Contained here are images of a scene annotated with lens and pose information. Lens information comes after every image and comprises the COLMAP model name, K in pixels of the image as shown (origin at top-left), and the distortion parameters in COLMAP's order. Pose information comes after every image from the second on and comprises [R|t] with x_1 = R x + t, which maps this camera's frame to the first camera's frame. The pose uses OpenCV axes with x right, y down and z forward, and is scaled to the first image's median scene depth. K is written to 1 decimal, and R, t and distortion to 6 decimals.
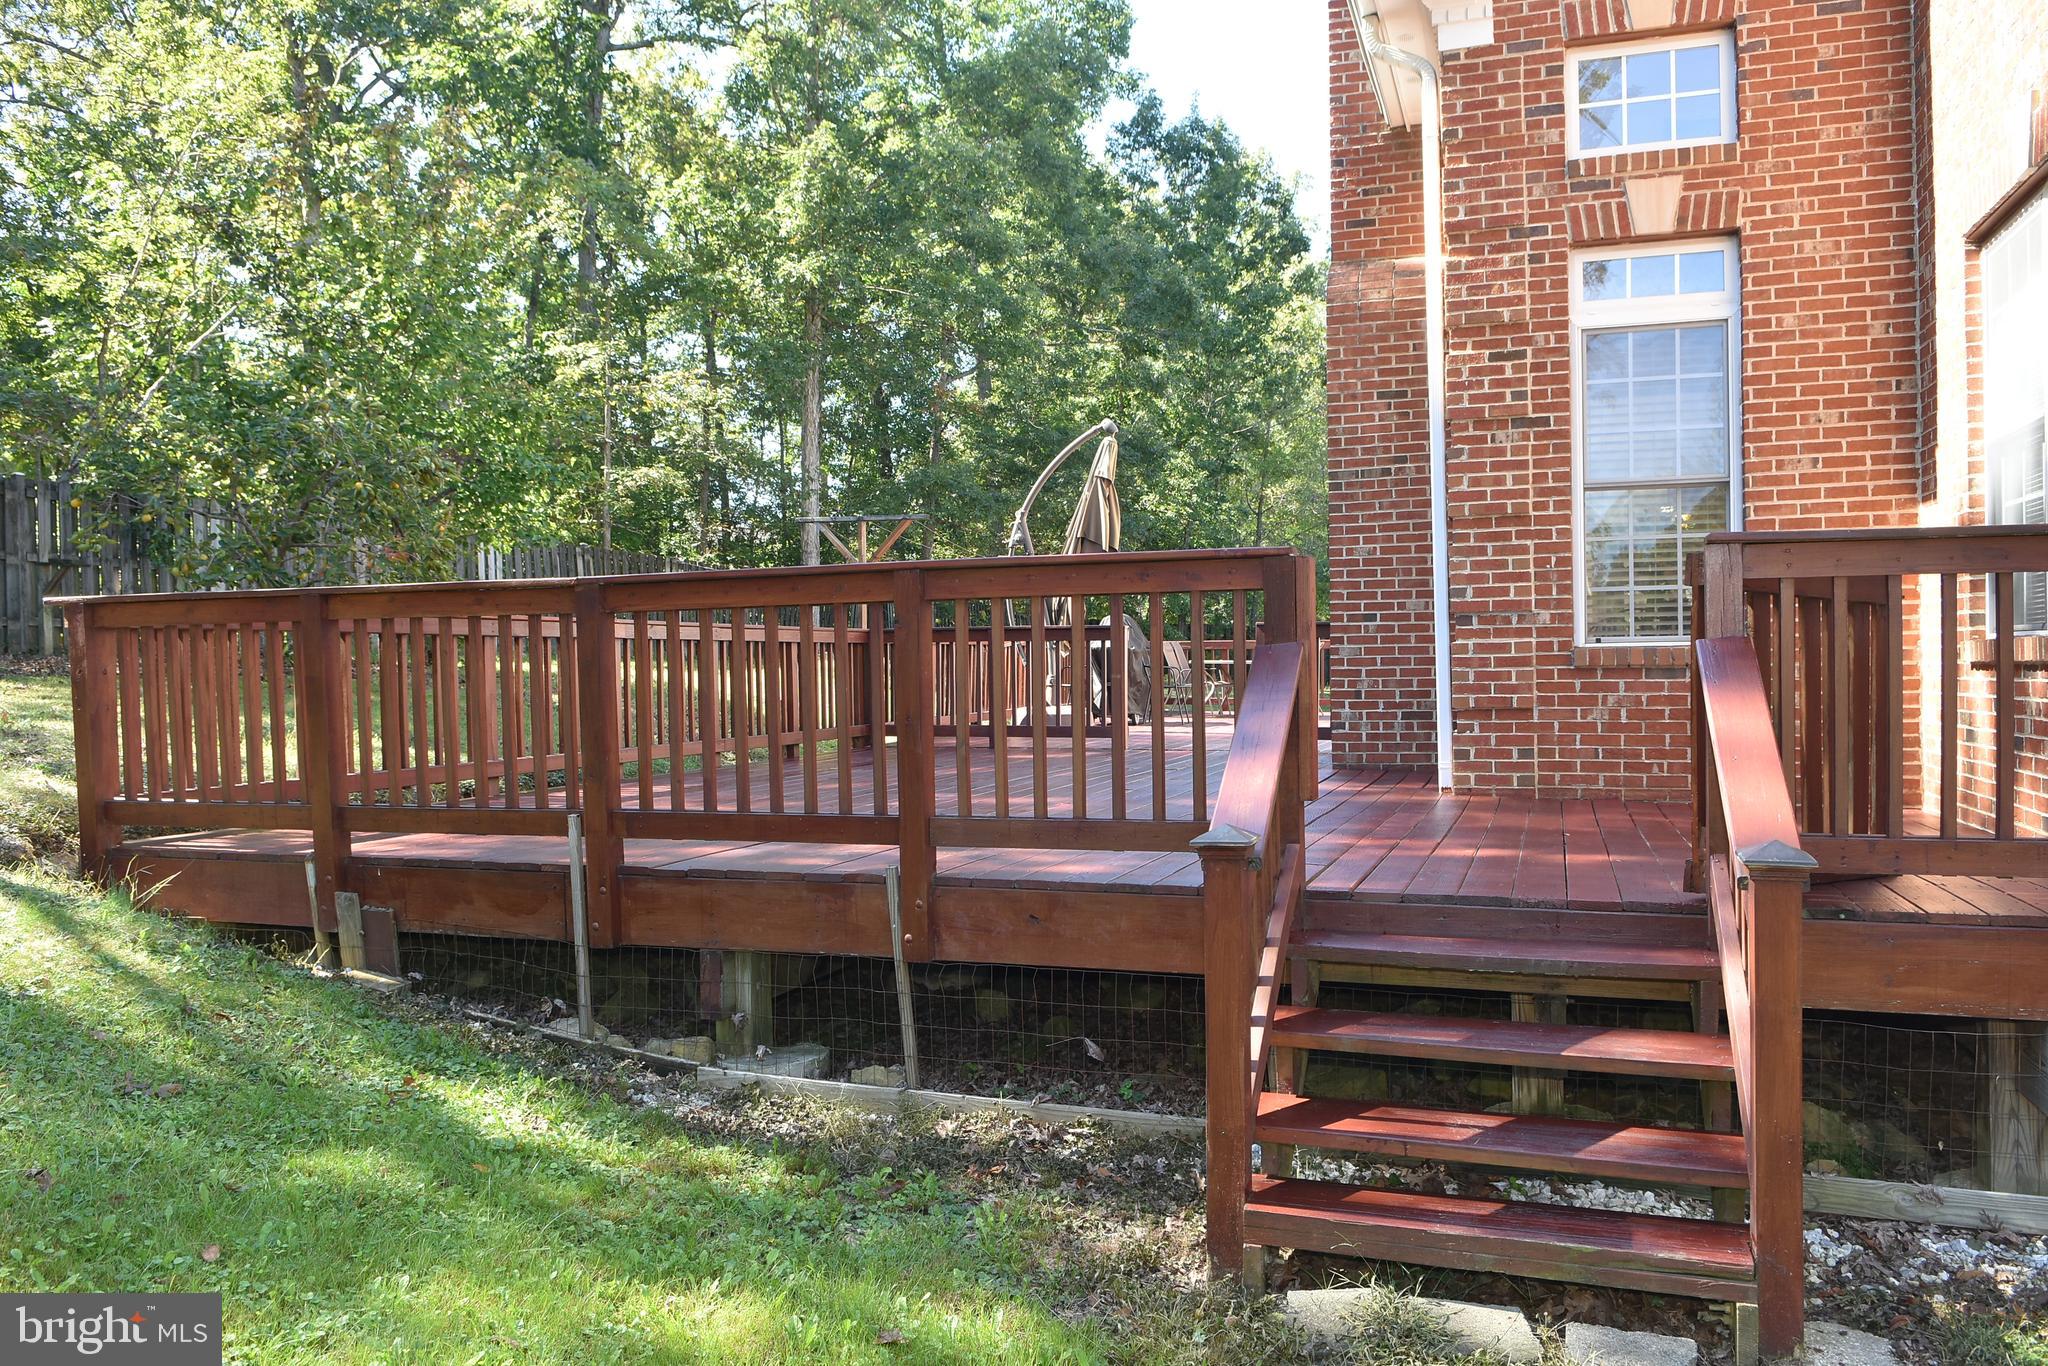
lens RADIAL K [[1593.5, 0, 1027.3], [0, 1593.5, 686.1], [0, 0, 1]] dist [-0.005117, -0.001307]
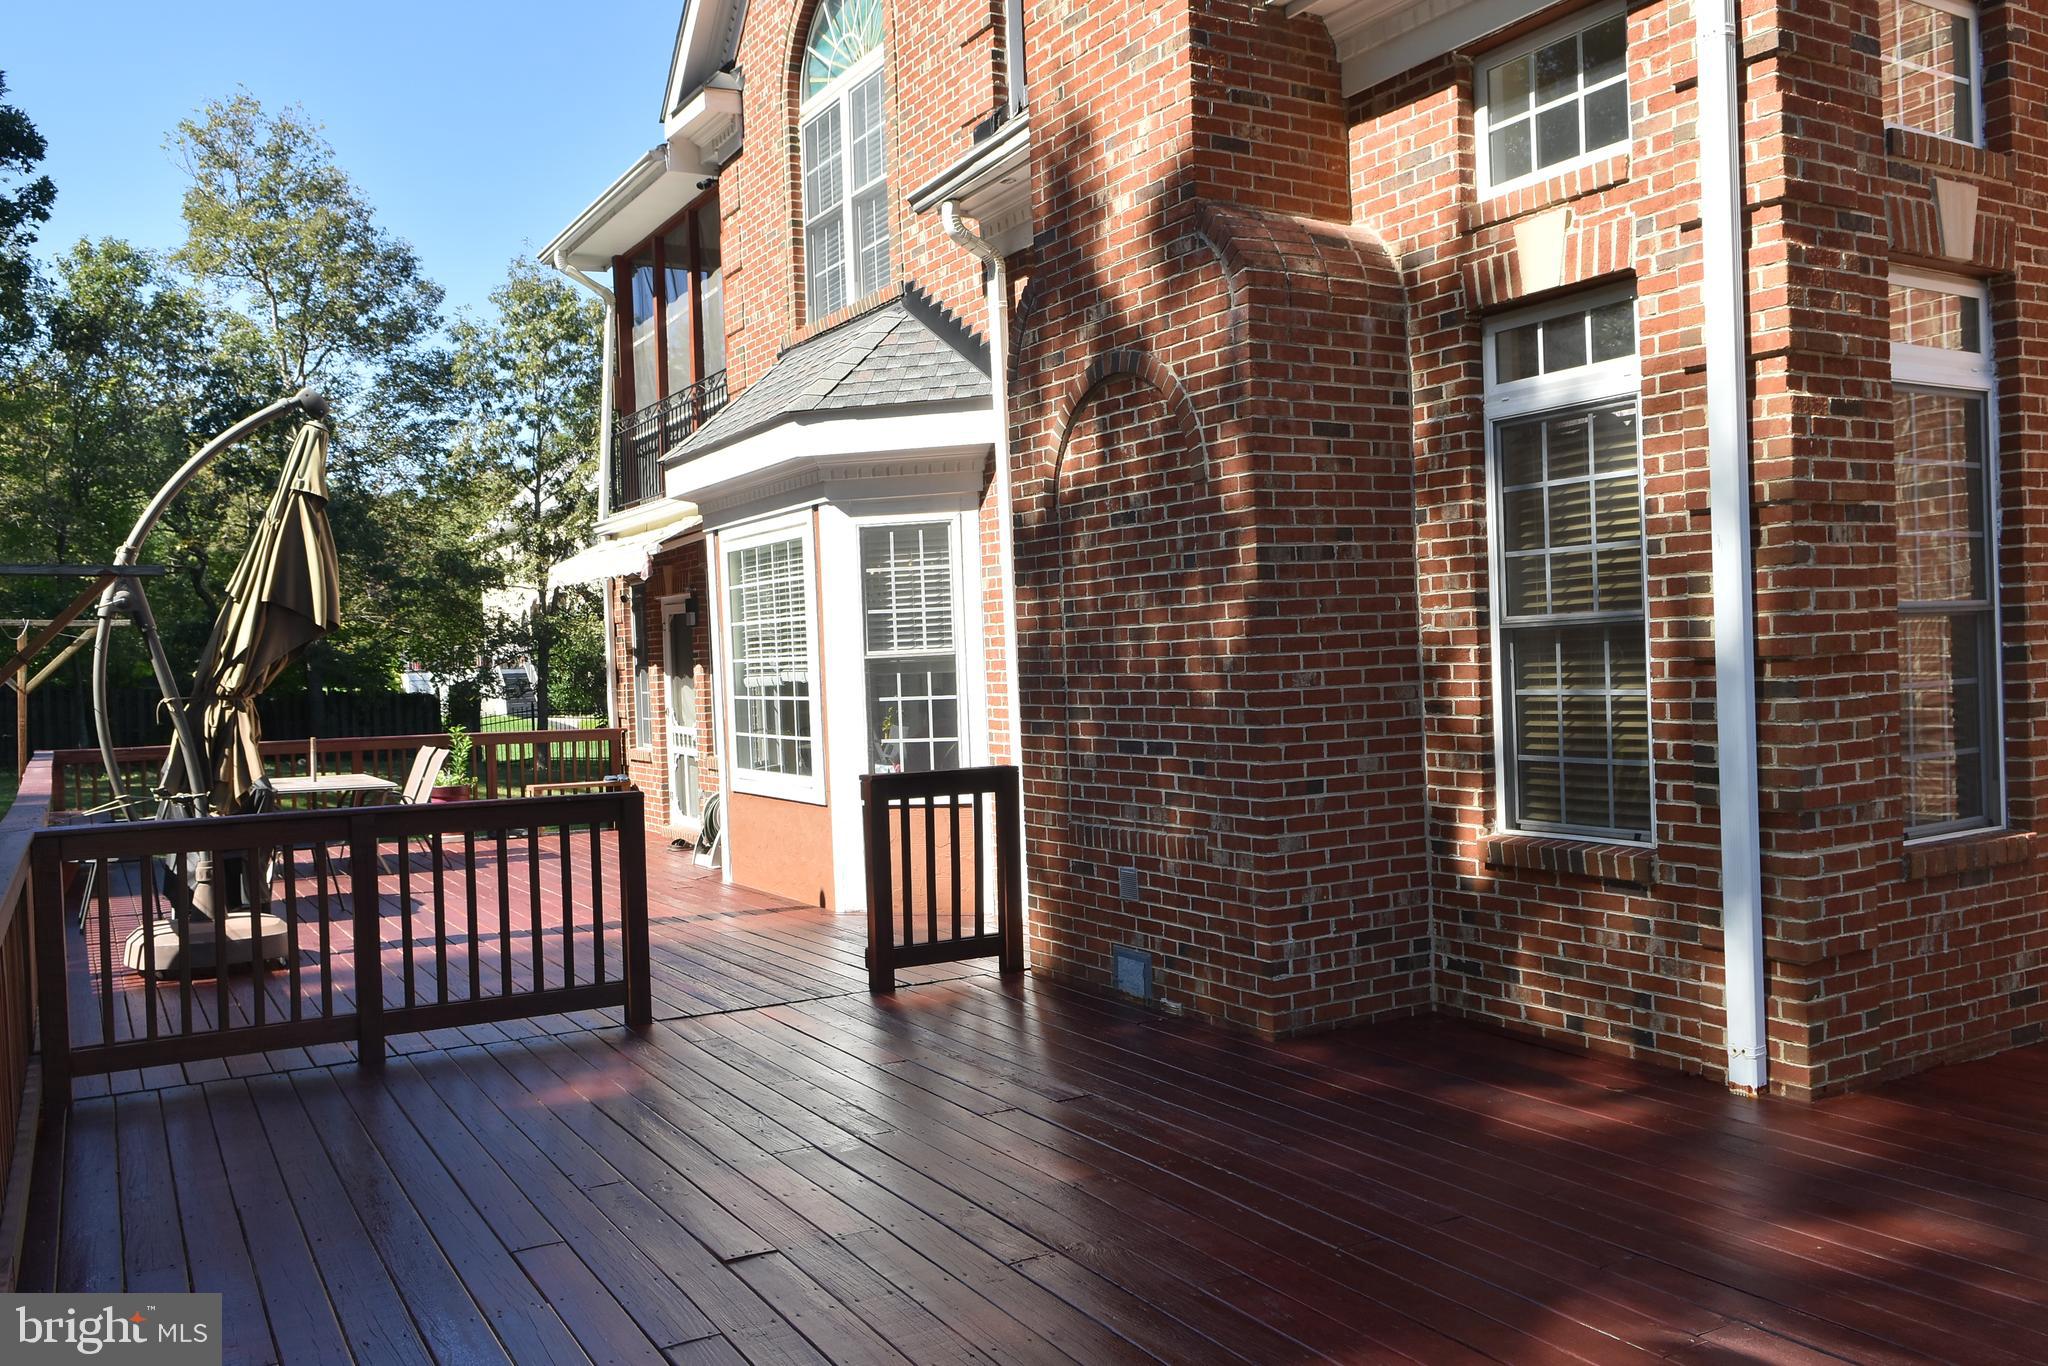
lens RADIAL K [[1615.8, 0, 1024.5], [0, 1615.8, 680.4], [0, 0, 1]] dist [-0.006899, 0.000200]
pose [[0.631474, -0.021376, 0.775103, -0.341079], [0.033234, 0.999447, 0.000488, -0.088490], [-0.774685, 0.025451, 0.631835, 0.692493]]
